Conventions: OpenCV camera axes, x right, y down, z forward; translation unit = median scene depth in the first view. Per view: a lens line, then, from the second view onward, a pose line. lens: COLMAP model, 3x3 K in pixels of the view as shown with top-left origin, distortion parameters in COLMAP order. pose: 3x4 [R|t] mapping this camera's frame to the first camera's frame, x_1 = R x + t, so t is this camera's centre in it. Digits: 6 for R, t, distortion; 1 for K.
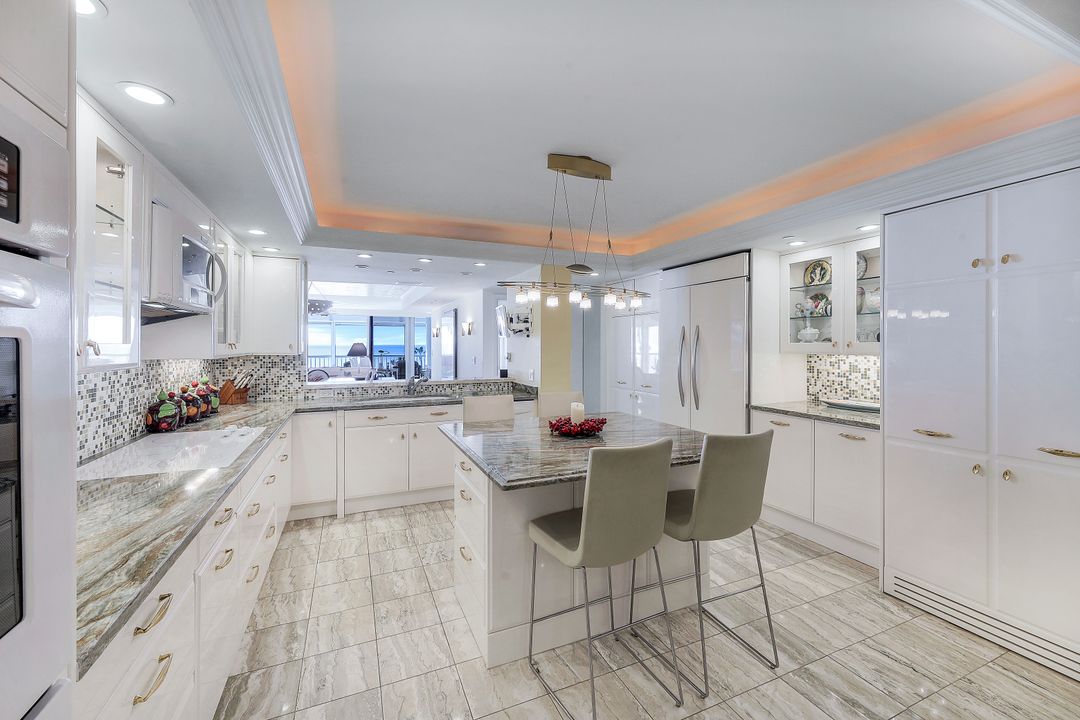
lens RADIAL K [[434.8, 0, 540.9], [0, 434.8, 347.3], [0, 0, 1]] dist [0.023127, -0.000032]
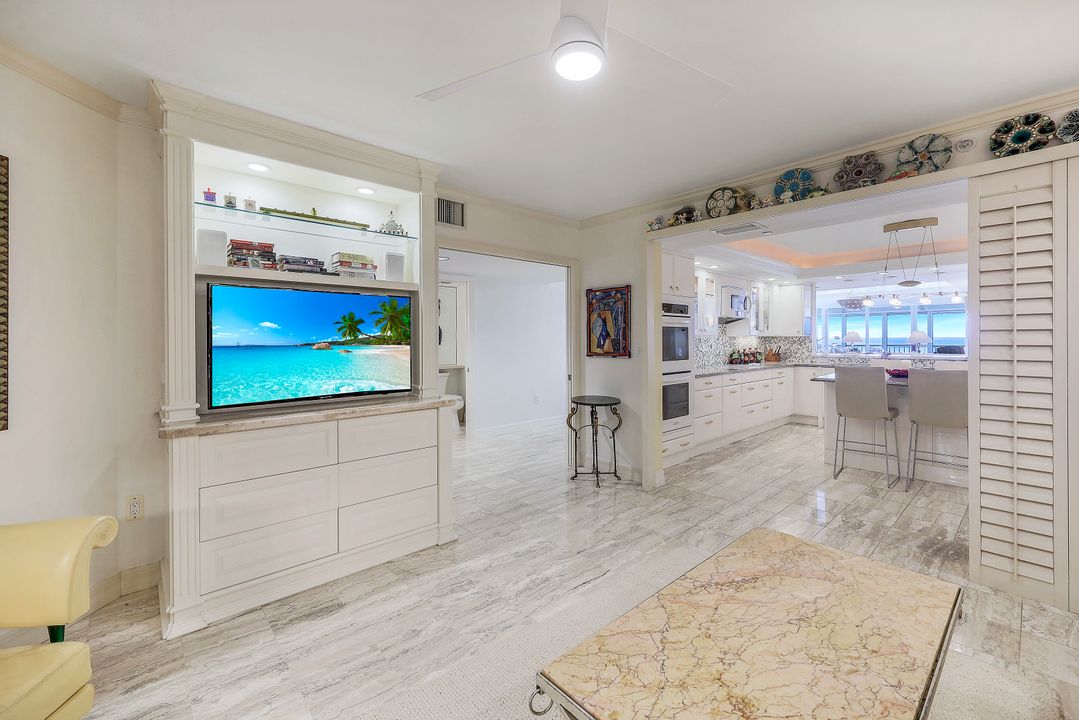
lens RADIAL K [[437.2, 0, 534.7], [0, 437.2, 350.4], [0, 0, 1]] dist [-0.001963, 0.000184]
pose [[0.307815, 0.025137, -0.951114, 1.041167], [0.001711, 0.999635, 0.026973, 0.032012], [0.951445, -0.009930, 0.307659, -0.768642]]
